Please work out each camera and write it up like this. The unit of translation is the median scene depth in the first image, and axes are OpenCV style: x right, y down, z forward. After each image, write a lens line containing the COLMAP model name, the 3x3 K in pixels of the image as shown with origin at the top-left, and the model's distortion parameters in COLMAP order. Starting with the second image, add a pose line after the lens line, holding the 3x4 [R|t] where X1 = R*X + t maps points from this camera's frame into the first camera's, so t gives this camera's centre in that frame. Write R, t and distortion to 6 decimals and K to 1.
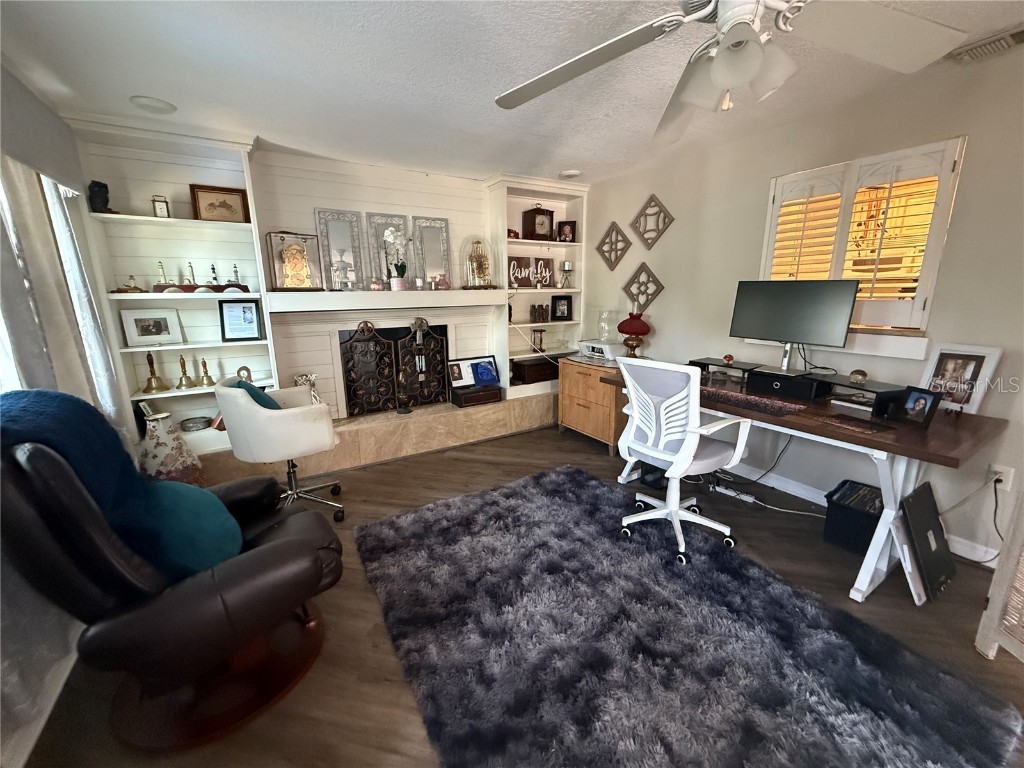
lens RADIAL K [[409.6, 0, 513.5], [0, 409.6, 384.3], [0, 0, 1]] dist [-0.002132, 0.000409]
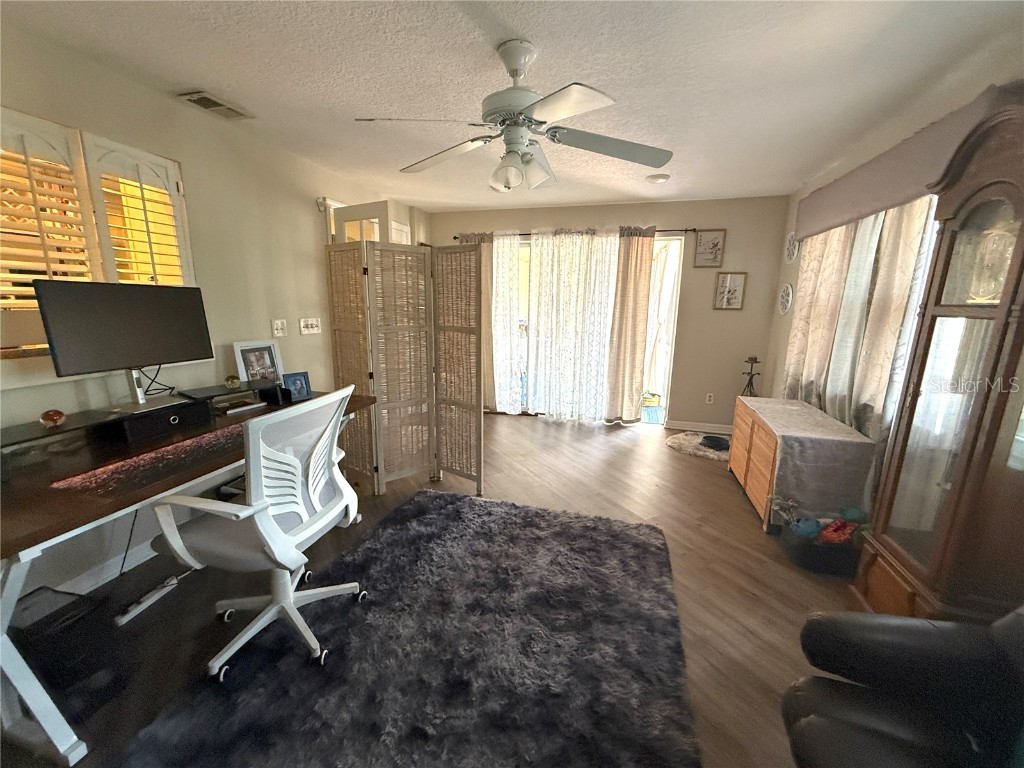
lens RADIAL K [[409.6, 0, 508.8], [0, 409.6, 387.3], [0, 0, 1]] dist [-0.002132, 0.000409]
pose [[-0.677406, -0.152392, 0.719651, -0.302435], [0.153477, 0.927497, 0.340872, -0.201733], [-0.719421, 0.341359, -0.604903, 0.907609]]
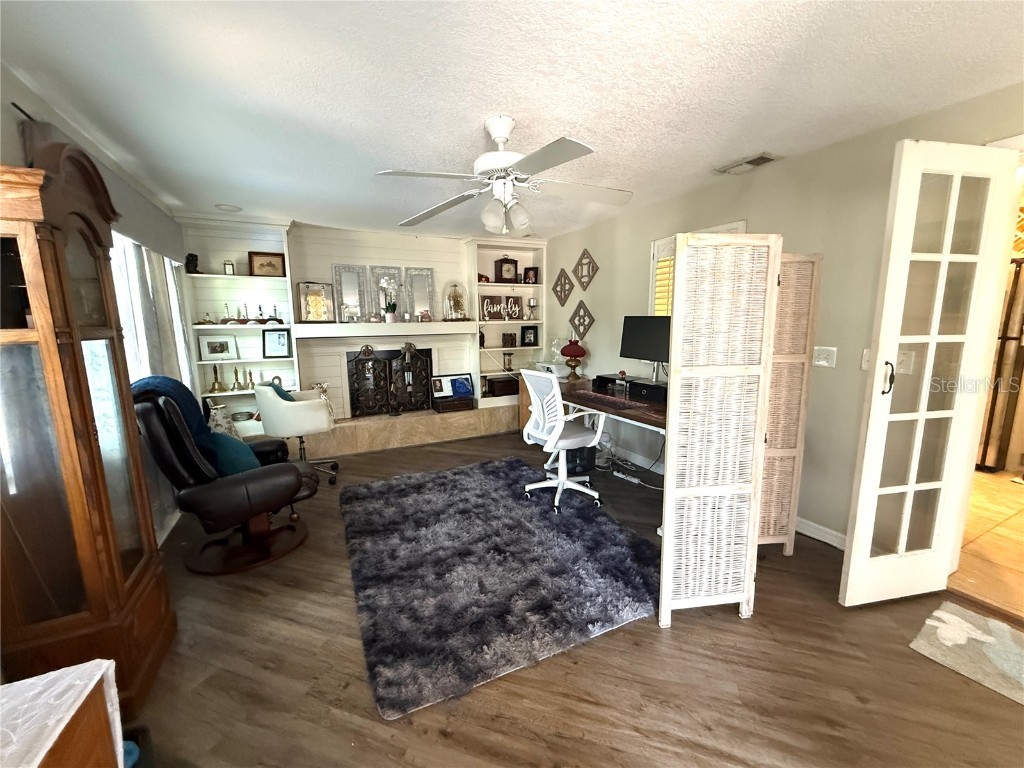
lens RADIAL K [[409.6, 0, 513.2], [0, 409.6, 384.7], [0, 0, 1]] dist [-0.002132, 0.000409]
pose [[0.996034, 0.013304, -0.087973, 0.301309], [-0.019276, 0.997541, -0.067379, 0.071217], [0.086860, 0.068808, 0.993841, -0.356909]]
